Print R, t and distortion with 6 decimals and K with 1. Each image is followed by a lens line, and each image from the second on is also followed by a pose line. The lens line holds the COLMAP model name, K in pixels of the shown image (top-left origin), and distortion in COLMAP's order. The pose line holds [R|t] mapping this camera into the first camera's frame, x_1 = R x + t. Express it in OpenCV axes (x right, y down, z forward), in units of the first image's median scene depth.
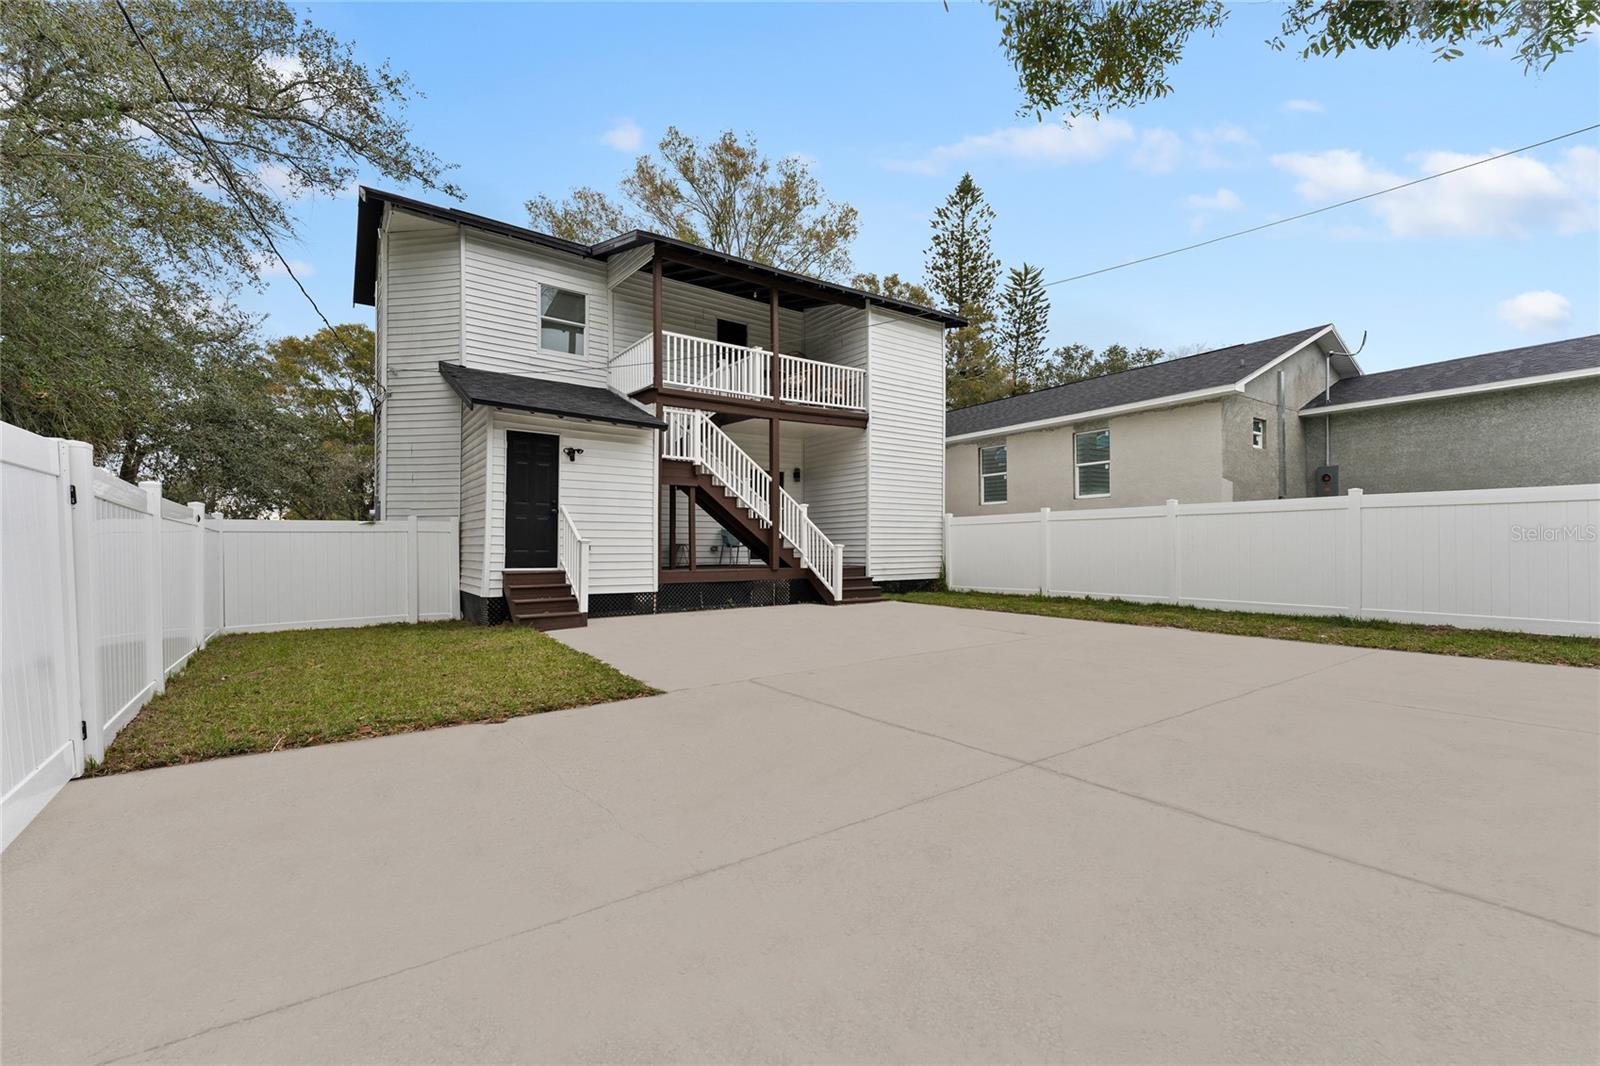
lens RADIAL K [[657.5, 0, 808.6], [0, 657.5, 542.0], [0, 0, 1]] dist [-0.002185, -0.000082]
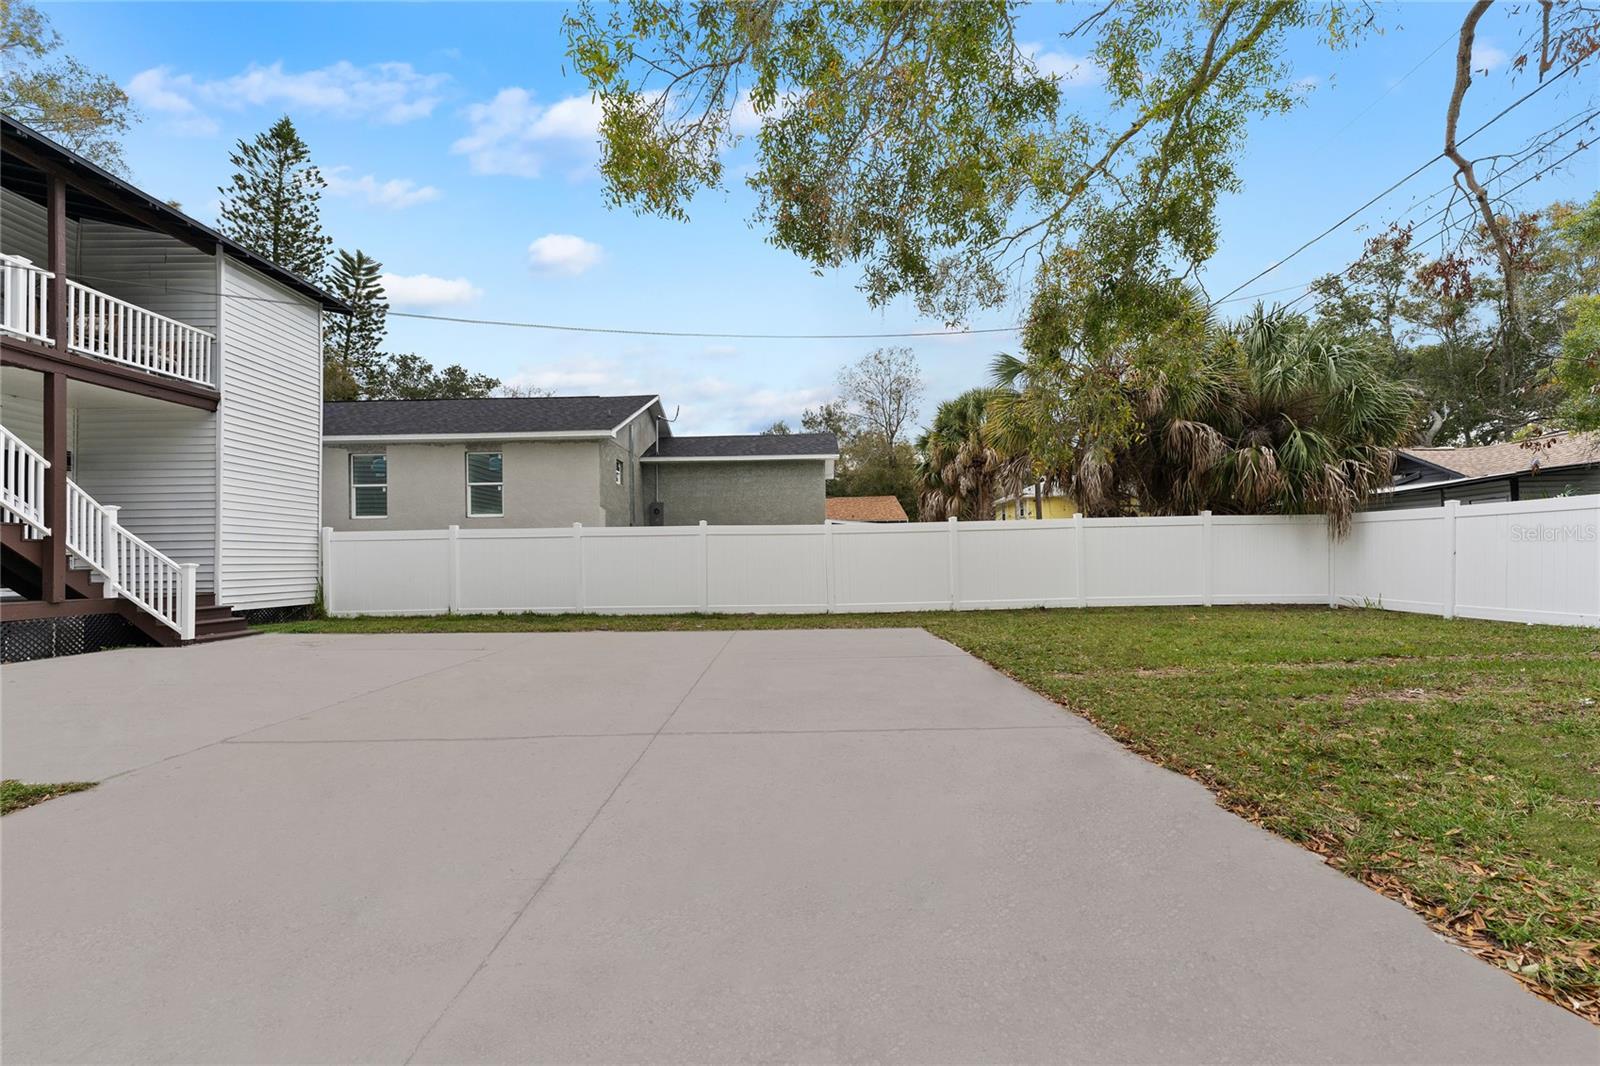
lens RADIAL K [[660.1, 0, 781.7], [0, 660.1, 553.1], [0, 0, 1]] dist [-0.002324, -0.000265]
pose [[0.588342, 0.007024, 0.808582, -0.133216], [0.004370, 0.999920, -0.011866, 0.003165], [-0.808600, 0.010515, 0.588264, 0.018750]]
